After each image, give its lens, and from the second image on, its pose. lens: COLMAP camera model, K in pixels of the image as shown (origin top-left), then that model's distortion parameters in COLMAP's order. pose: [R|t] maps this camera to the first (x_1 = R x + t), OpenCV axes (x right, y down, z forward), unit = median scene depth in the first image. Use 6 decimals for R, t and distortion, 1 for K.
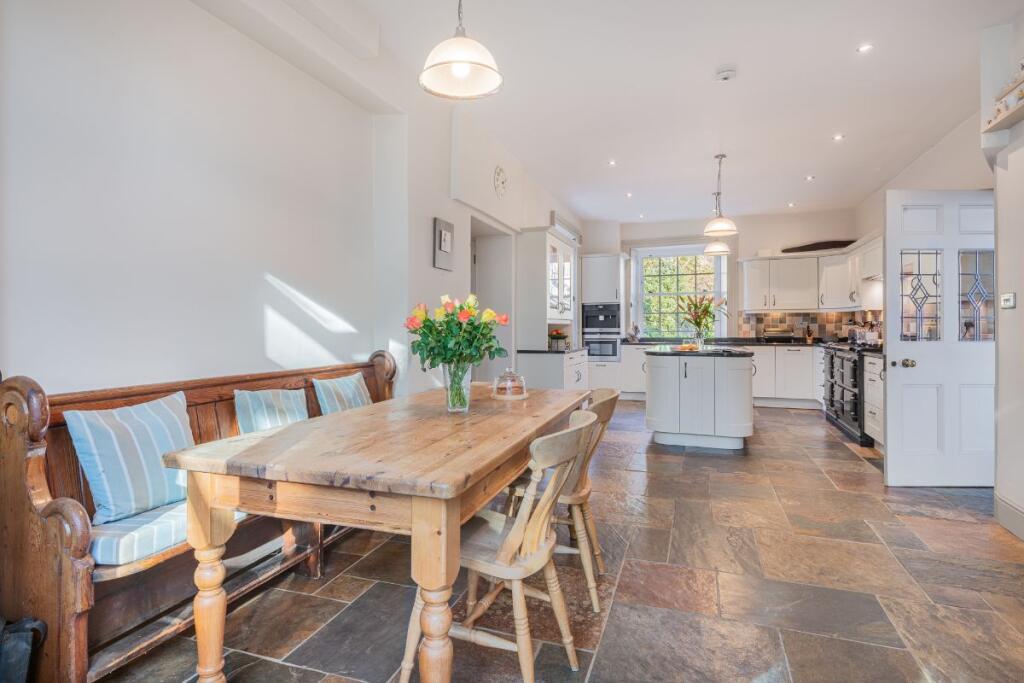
lens RADIAL K [[529.3, 0, 512.5], [0, 529.3, 333.2], [0, 0, 1]] dist [0.000796, 0.000111]
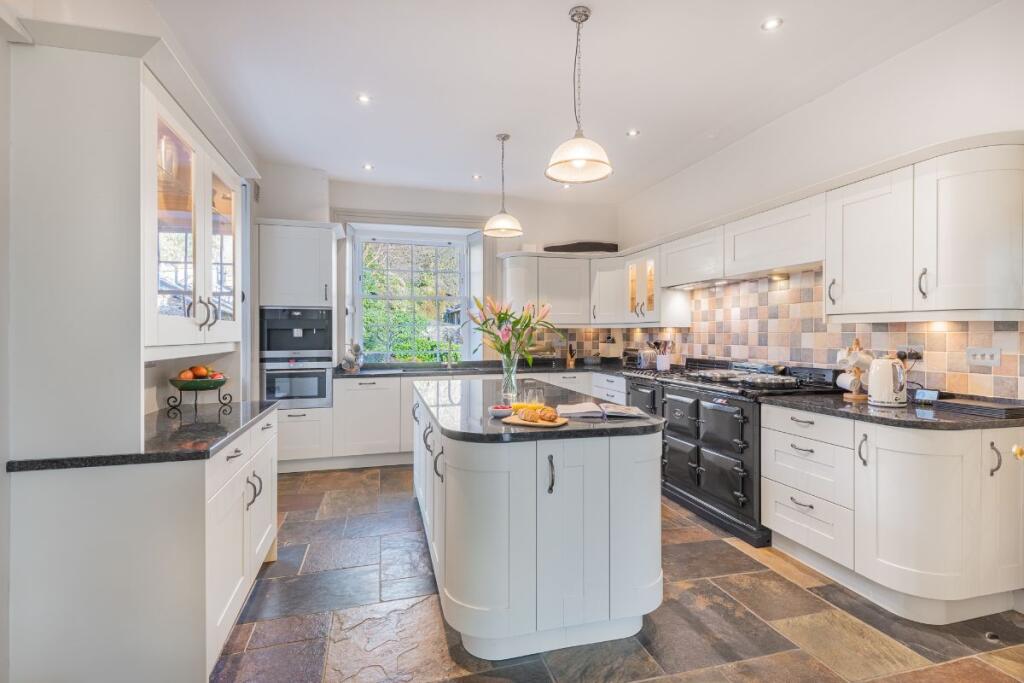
lens RADIAL K [[498.2, 0, 510.6], [0, 498.2, 334.4], [0, 0, 1]] dist [0.025518, 0.000377]
pose [[0.821939, 0.004472, 0.569558, 0.049235], [0.002908, 0.999923, -0.012048, -0.019960], [-0.569568, 0.011559, 0.821863, 0.426681]]
